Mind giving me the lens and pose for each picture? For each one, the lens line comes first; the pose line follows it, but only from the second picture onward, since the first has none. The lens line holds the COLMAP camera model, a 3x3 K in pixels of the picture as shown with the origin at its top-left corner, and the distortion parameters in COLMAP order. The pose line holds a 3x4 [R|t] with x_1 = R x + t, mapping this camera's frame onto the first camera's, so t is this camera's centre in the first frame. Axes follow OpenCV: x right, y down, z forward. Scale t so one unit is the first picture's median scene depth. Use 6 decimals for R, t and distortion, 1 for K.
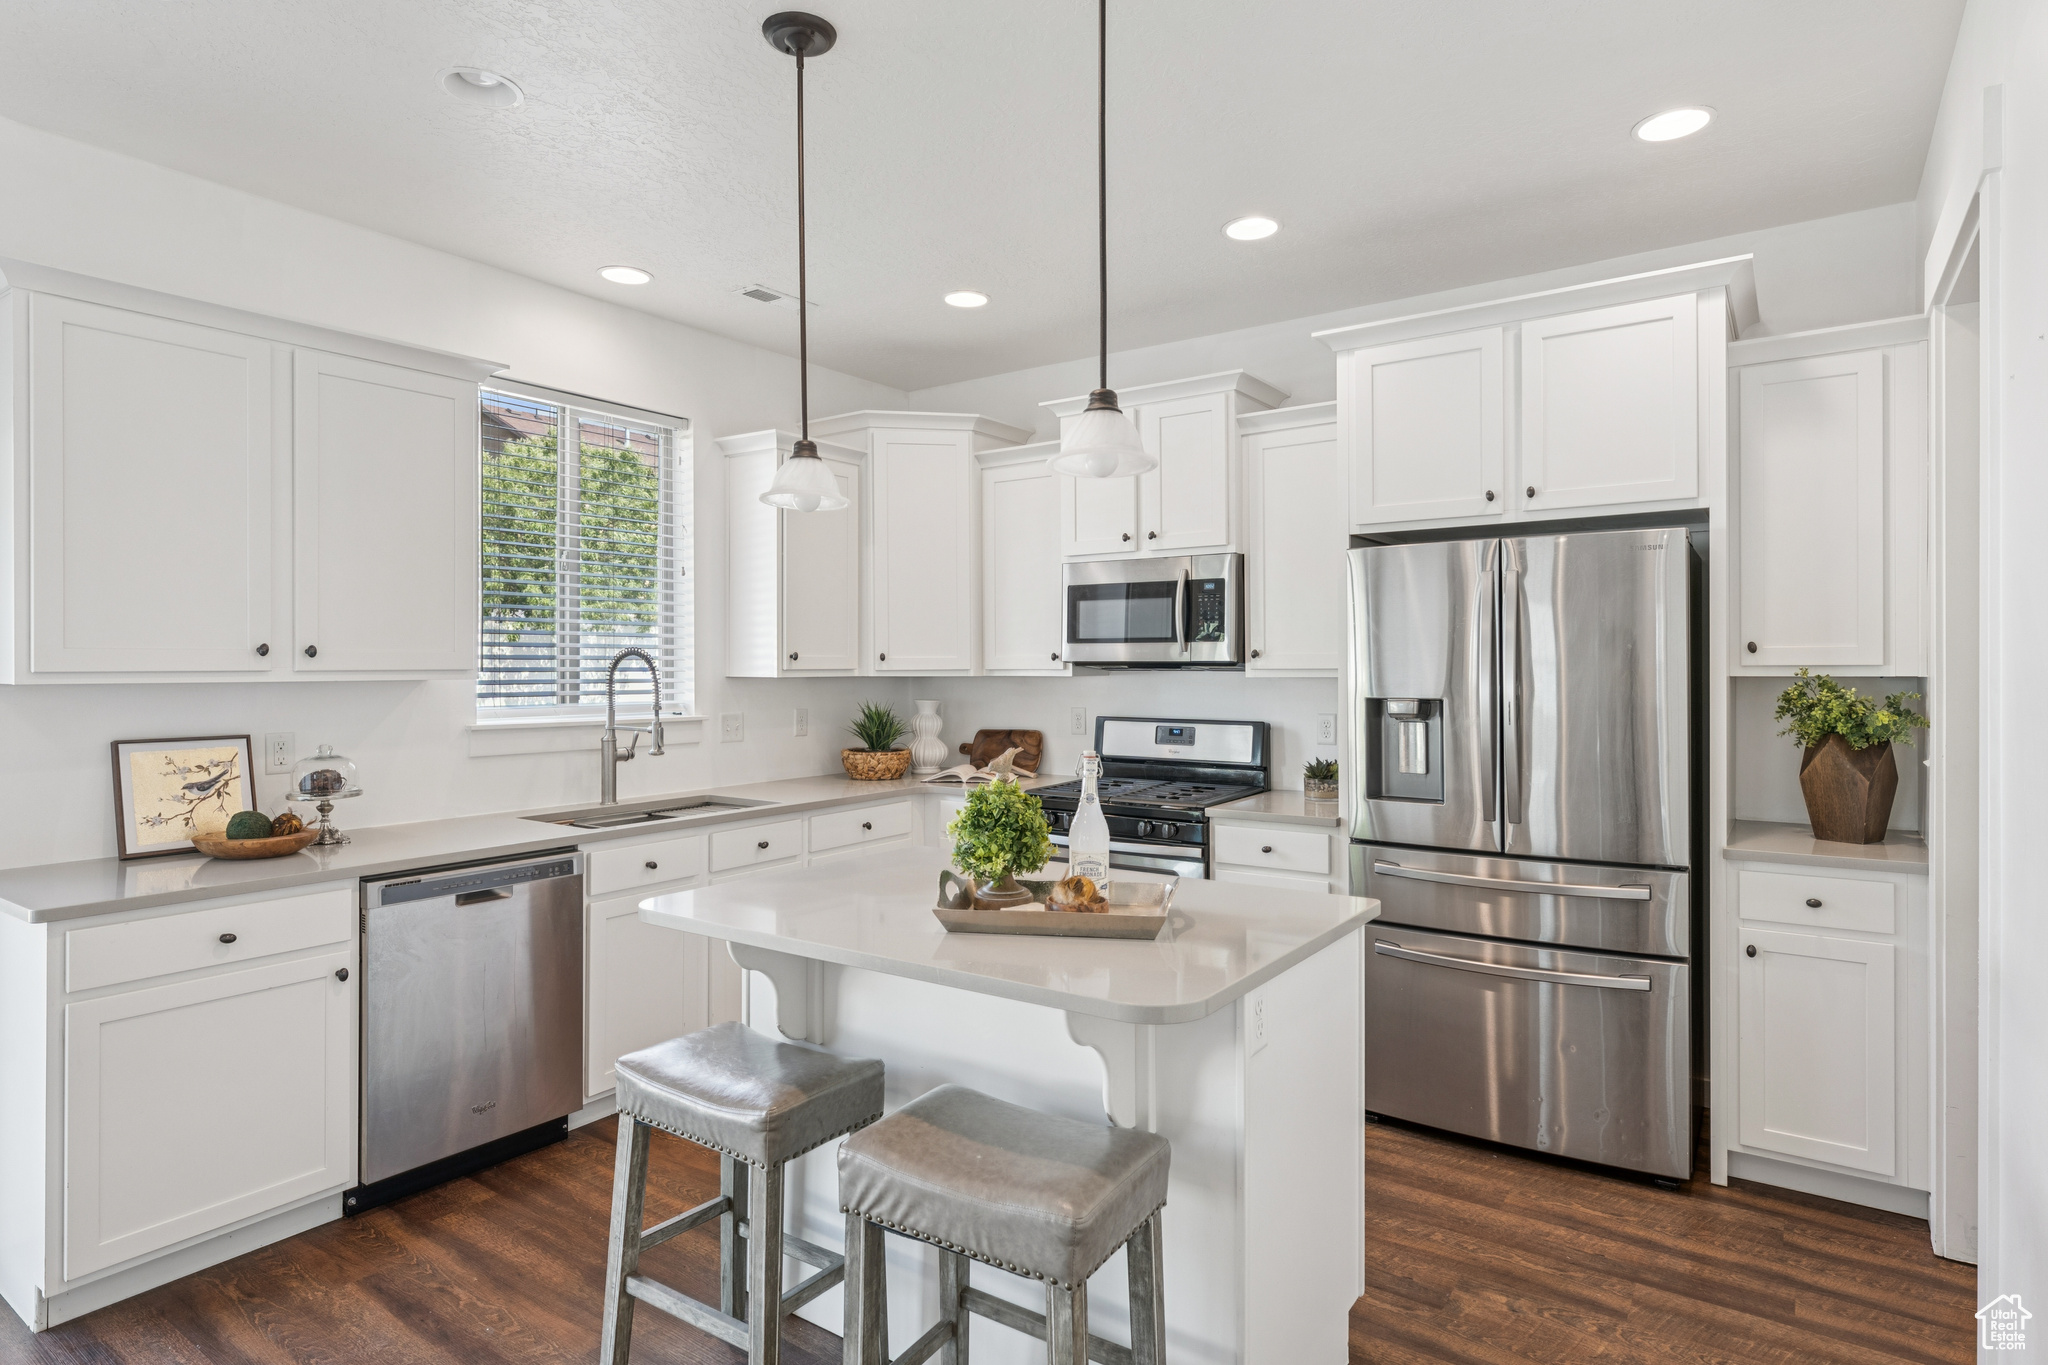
lens RADIAL K [[1085.2, 0, 1016.4], [0, 1085.2, 694.8], [0, 0, 1]] dist [-0.016723, 0.000081]
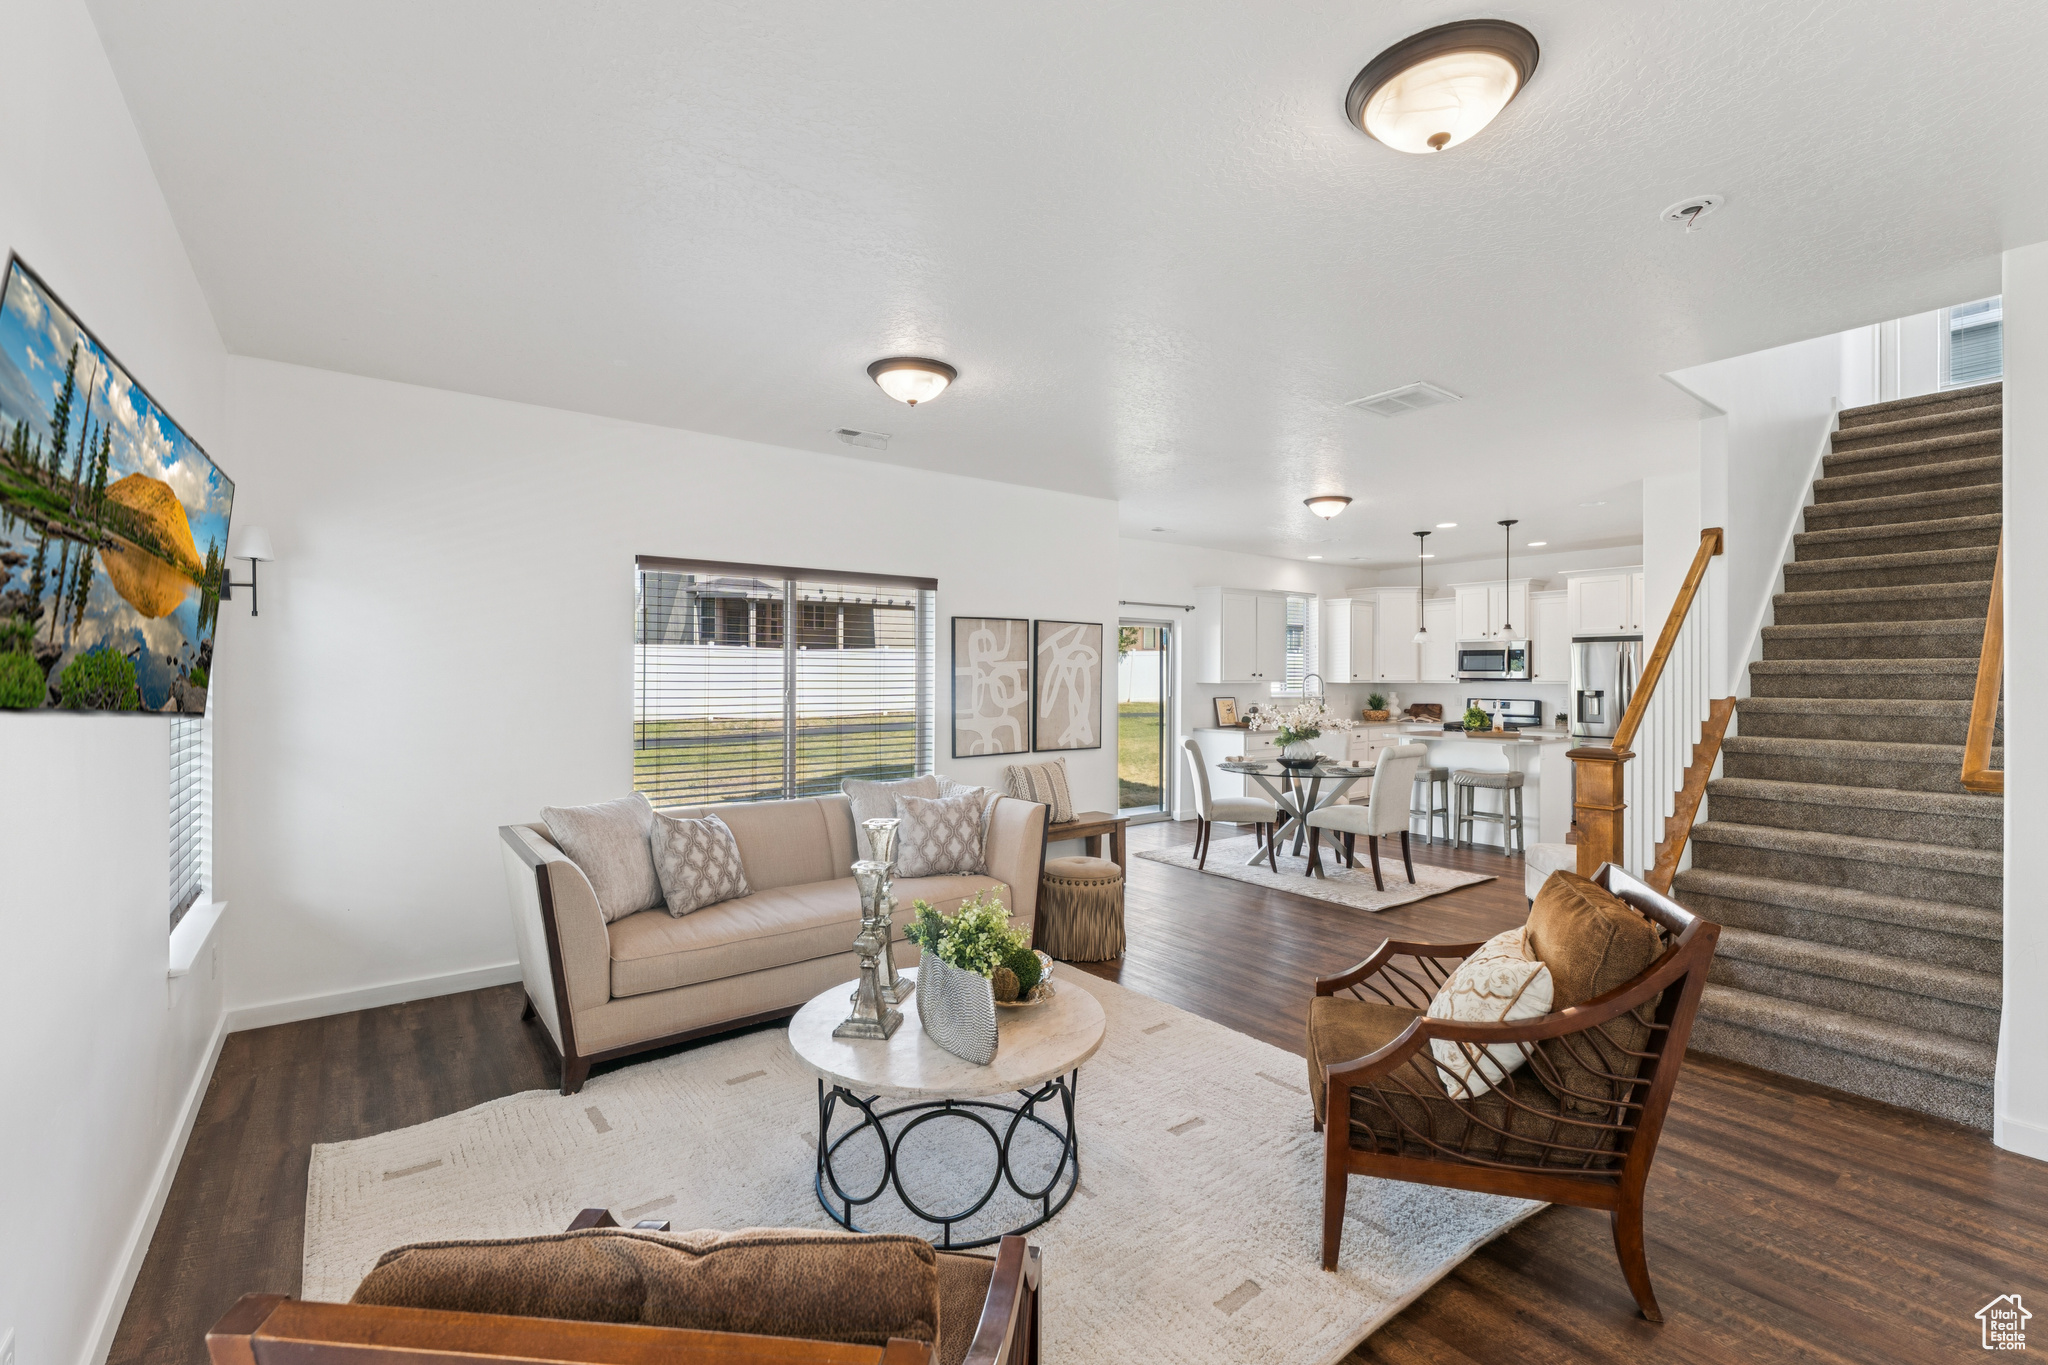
lens RADIAL K [[843.4, 0, 1031.0], [0, 843.4, 687.2], [0, 0, 1]] dist [-0.002089, 0.000040]
pose [[0.955043, 0.009996, -0.296299, -0.428953], [-0.013709, 0.999851, -0.010457, 0.036853], [0.296150, 0.014049, 0.955038, -1.659229]]
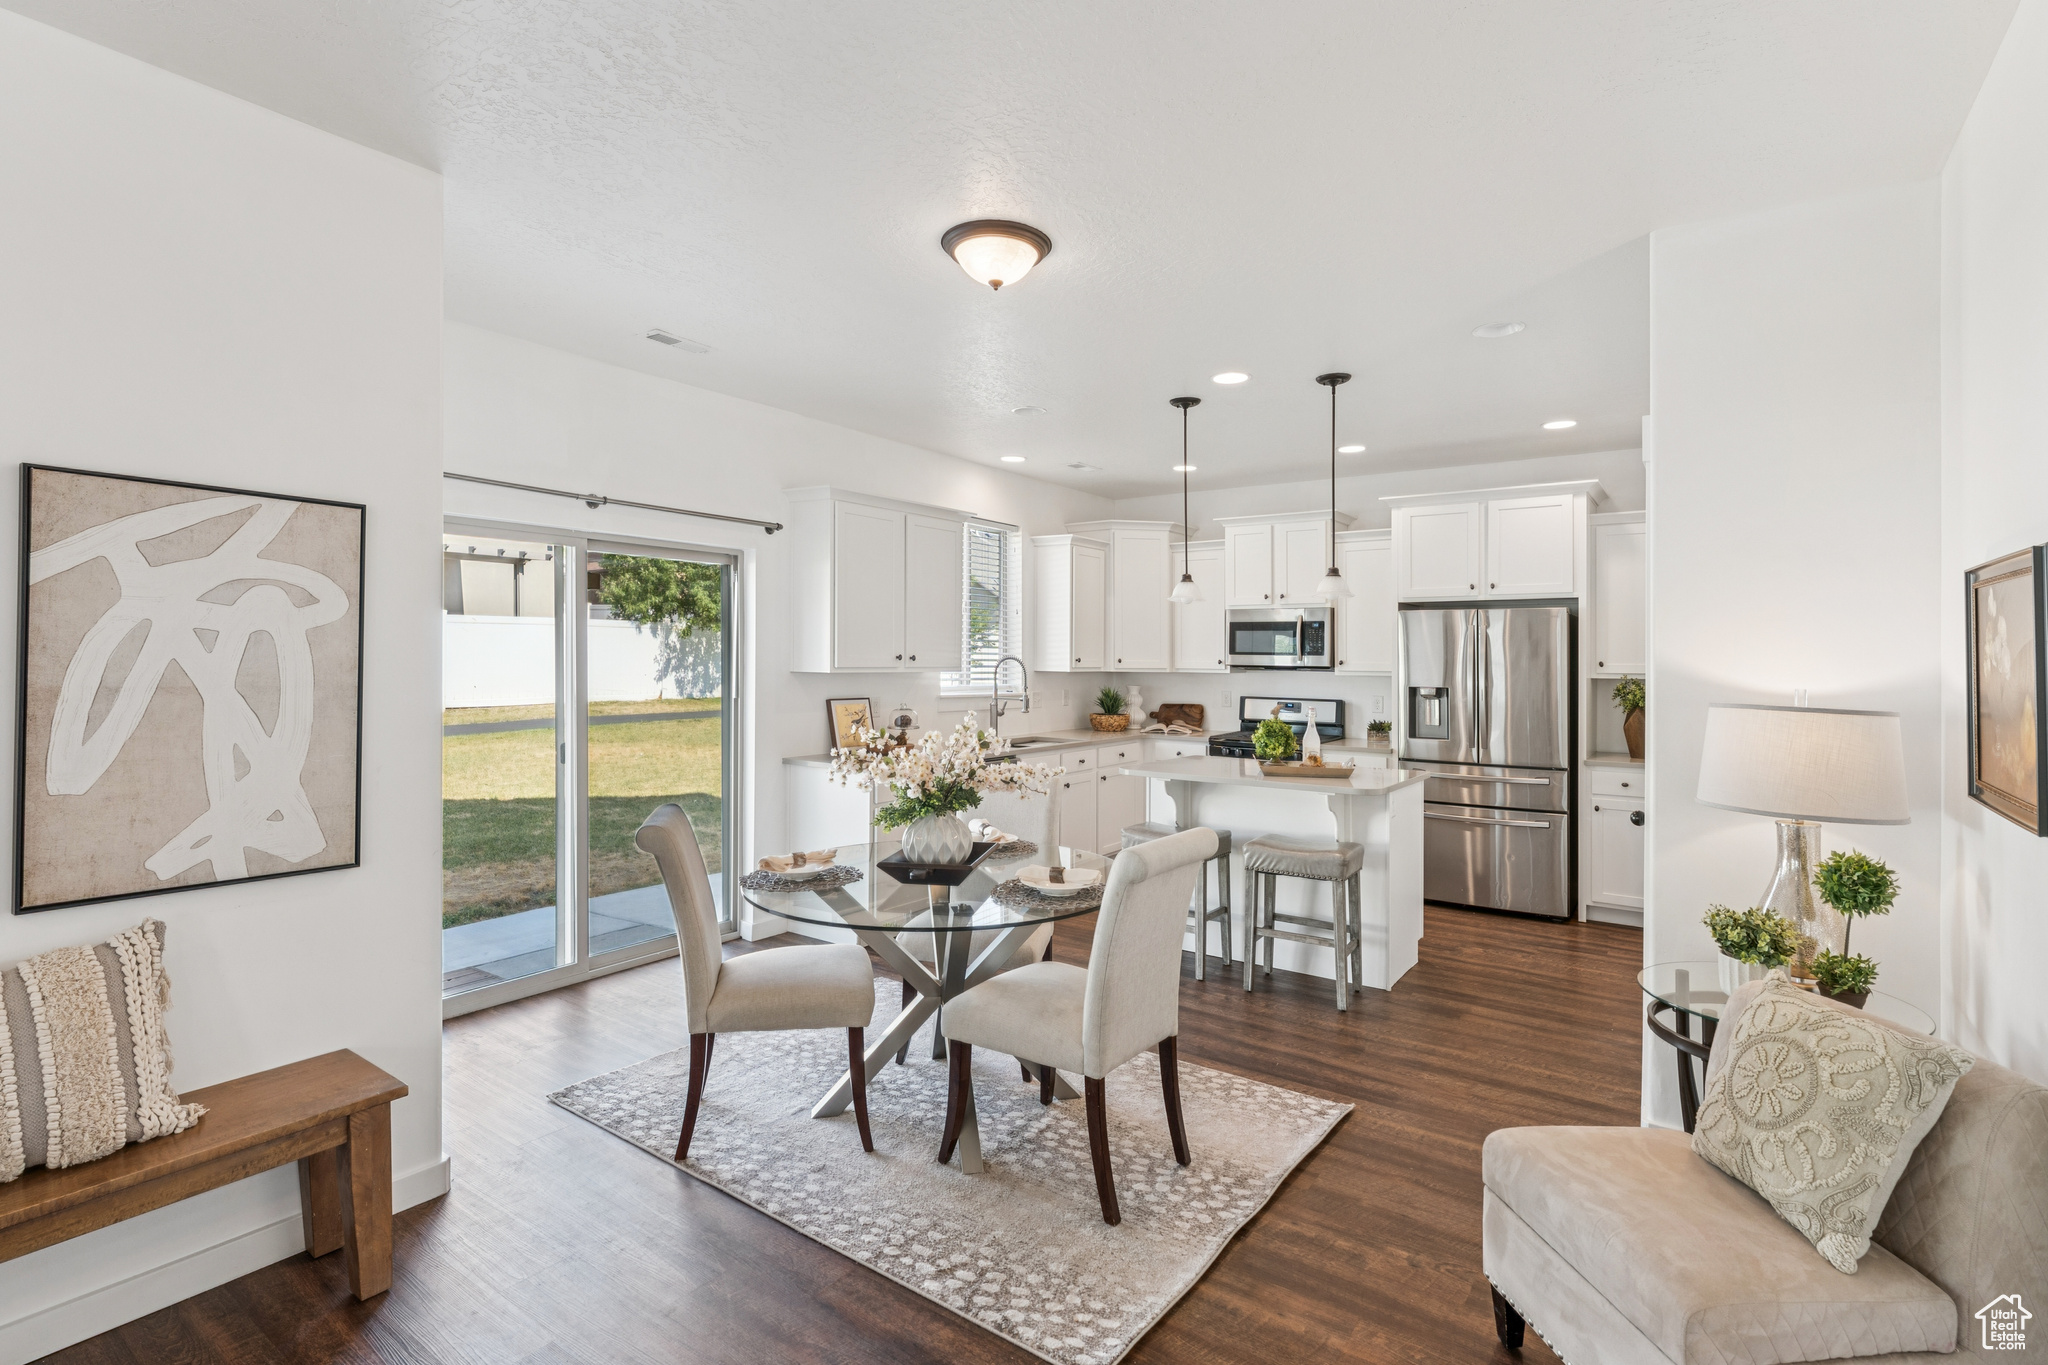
lens RADIAL K [[945.8, 0, 1037.5], [0, 945.8, 670.0], [0, 0, 1]] dist [-0.005925, -0.000250]
pose [[0.999895, 0.012942, 0.006466, -0.331519], [-0.012835, 0.999784, -0.016354, 0.008573], [-0.006676, 0.016270, 0.999845, -0.655059]]
